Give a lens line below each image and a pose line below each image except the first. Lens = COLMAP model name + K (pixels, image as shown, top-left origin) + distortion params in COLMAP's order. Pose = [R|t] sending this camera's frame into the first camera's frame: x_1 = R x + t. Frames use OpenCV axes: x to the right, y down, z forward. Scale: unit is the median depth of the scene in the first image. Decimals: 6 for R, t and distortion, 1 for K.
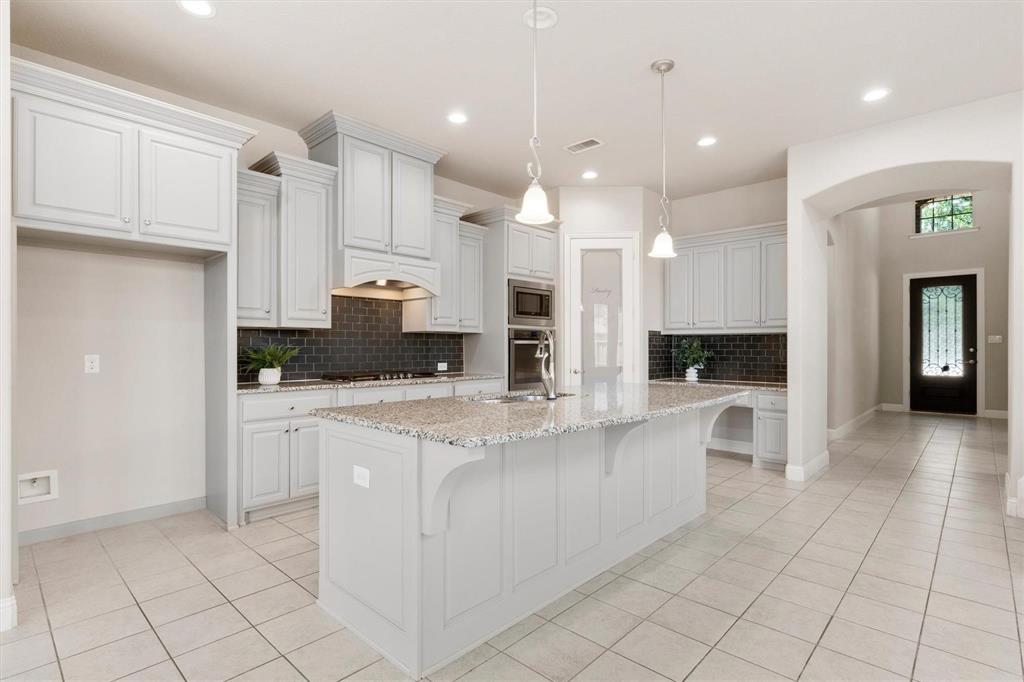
lens RADIAL K [[506.3, 0, 477.7], [0, 506.3, 341.0], [0, 0, 1]] dist [-0.023421, 0.000864]
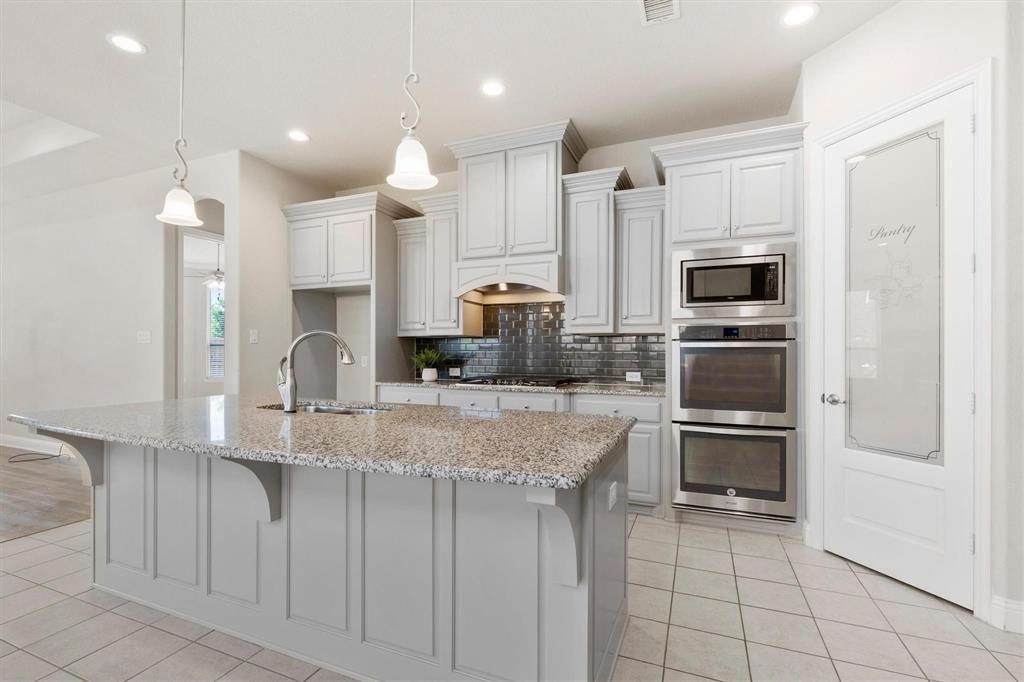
lens RADIAL K [[458.7, 0, 510.0], [0, 458.7, 340.4], [0, 0, 1]] dist [0.000176, -0.000295]
pose [[0.380643, -0.018550, -0.924536, 0.640355], [0.010584, 0.999821, -0.015703, 0.003891], [0.924662, -0.003808, 0.380771, 0.660156]]
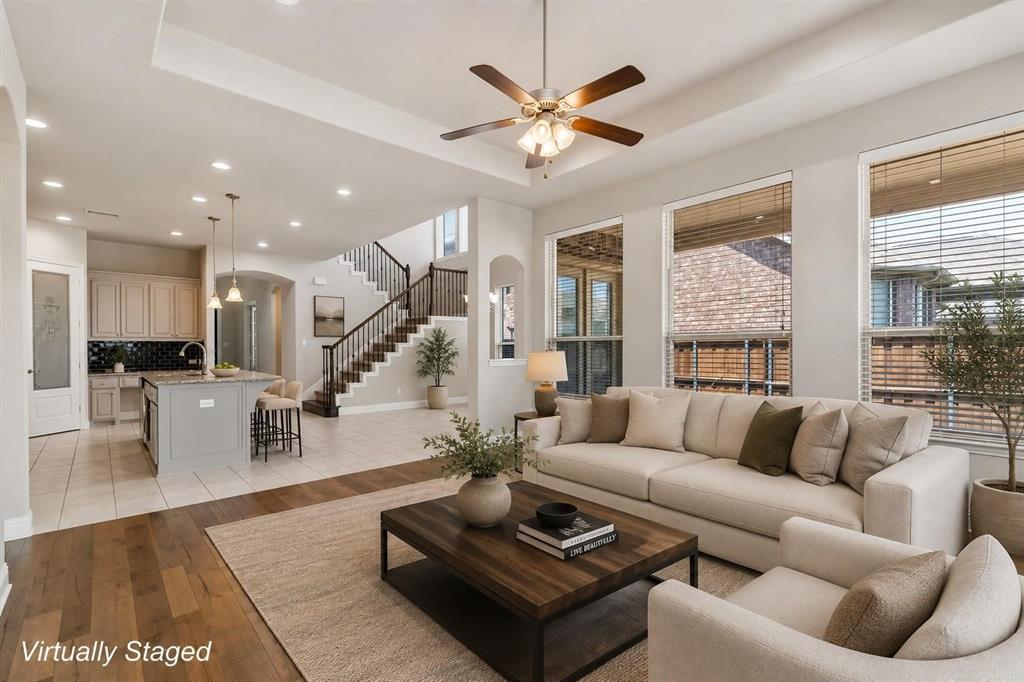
lens RADIAL K [[506.3, 0, 511.5], [0, 506.3, 346.4], [0, 0, 1]] dist [-0.023421, 0.000864]
pose [[0.081259, -0.008715, 0.996655, -1.134509], [-0.003996, 0.999951, 0.009070, -0.017954], [-0.996685, -0.004720, 0.081220, -0.306614]]
